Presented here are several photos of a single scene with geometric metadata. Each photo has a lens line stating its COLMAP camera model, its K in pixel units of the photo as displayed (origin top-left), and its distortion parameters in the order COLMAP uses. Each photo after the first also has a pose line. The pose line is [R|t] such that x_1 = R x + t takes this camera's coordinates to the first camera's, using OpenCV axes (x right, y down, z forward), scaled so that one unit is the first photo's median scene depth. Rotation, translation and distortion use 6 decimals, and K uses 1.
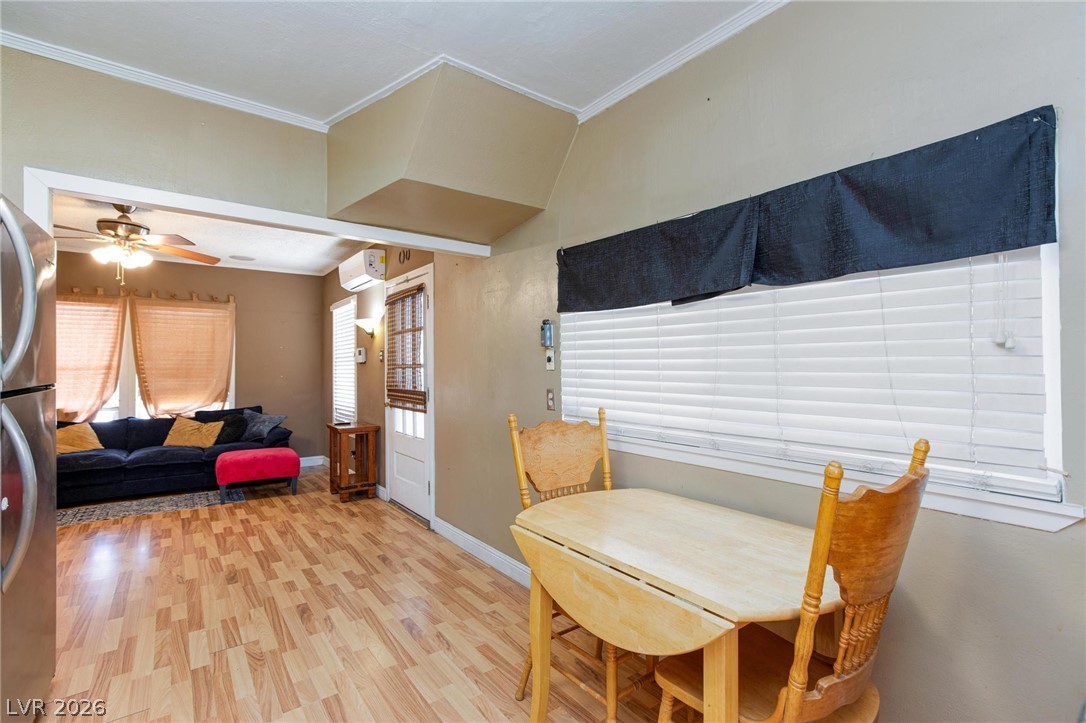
lens RADIAL K [[513.0, 0, 543.0], [0, 513.0, 361.5], [0, 0, 1]] dist [0.022817, 0.000355]
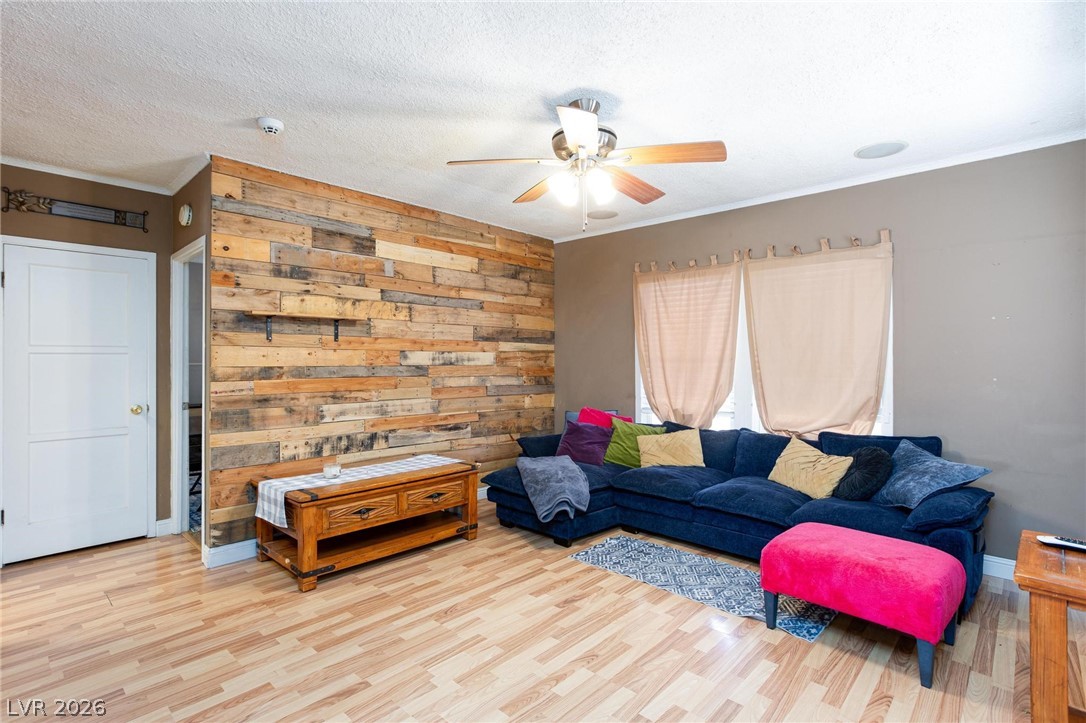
lens RADIAL K [[539.1, 0, 520.6], [0, 539.1, 356.9], [0, 0, 1]] dist [-0.002504, 0.014829]
pose [[0.189044, -0.001408, -0.981968, -0.123176], [0.007982, 0.999968, 0.000103, 0.005813], [0.981936, -0.007857, 0.189049, 0.573077]]
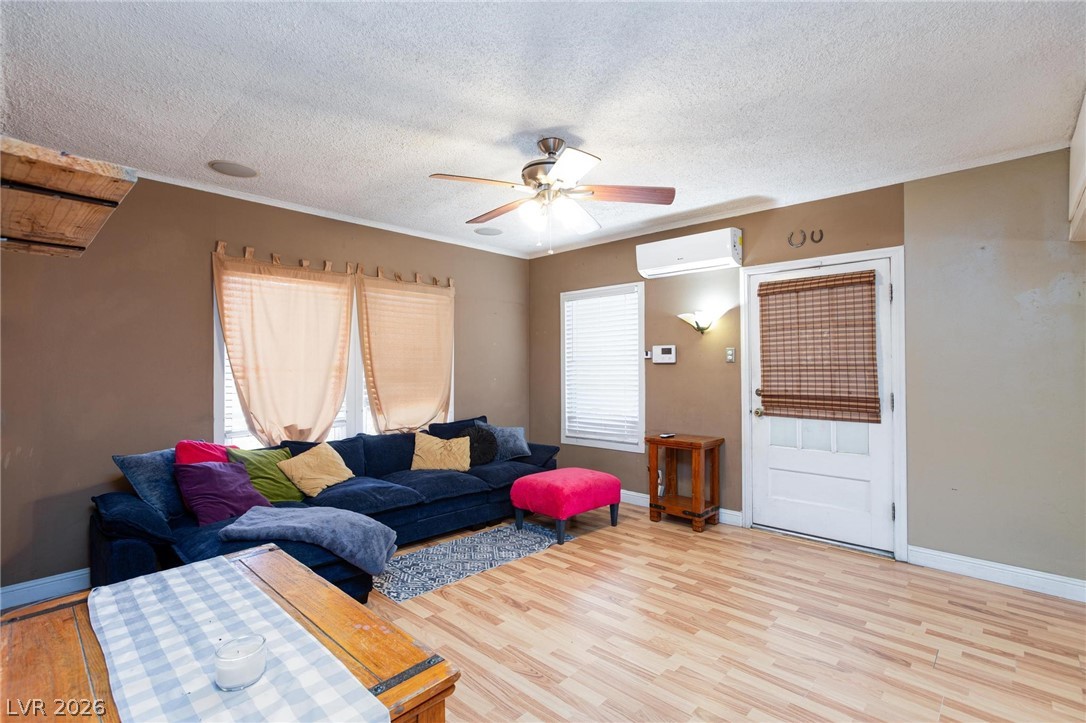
lens RADIAL K [[502.8, 0, 564.5], [0, 502.8, 361.5], [0, 0, 1]] dist [-0.001362, 0.011910]
pose [[0.975984, 0.004345, 0.217801, -0.678584], [-0.004185, 0.999991, -0.001200, 0.001282], [-0.217804, 0.000259, 0.975993, 0.225343]]
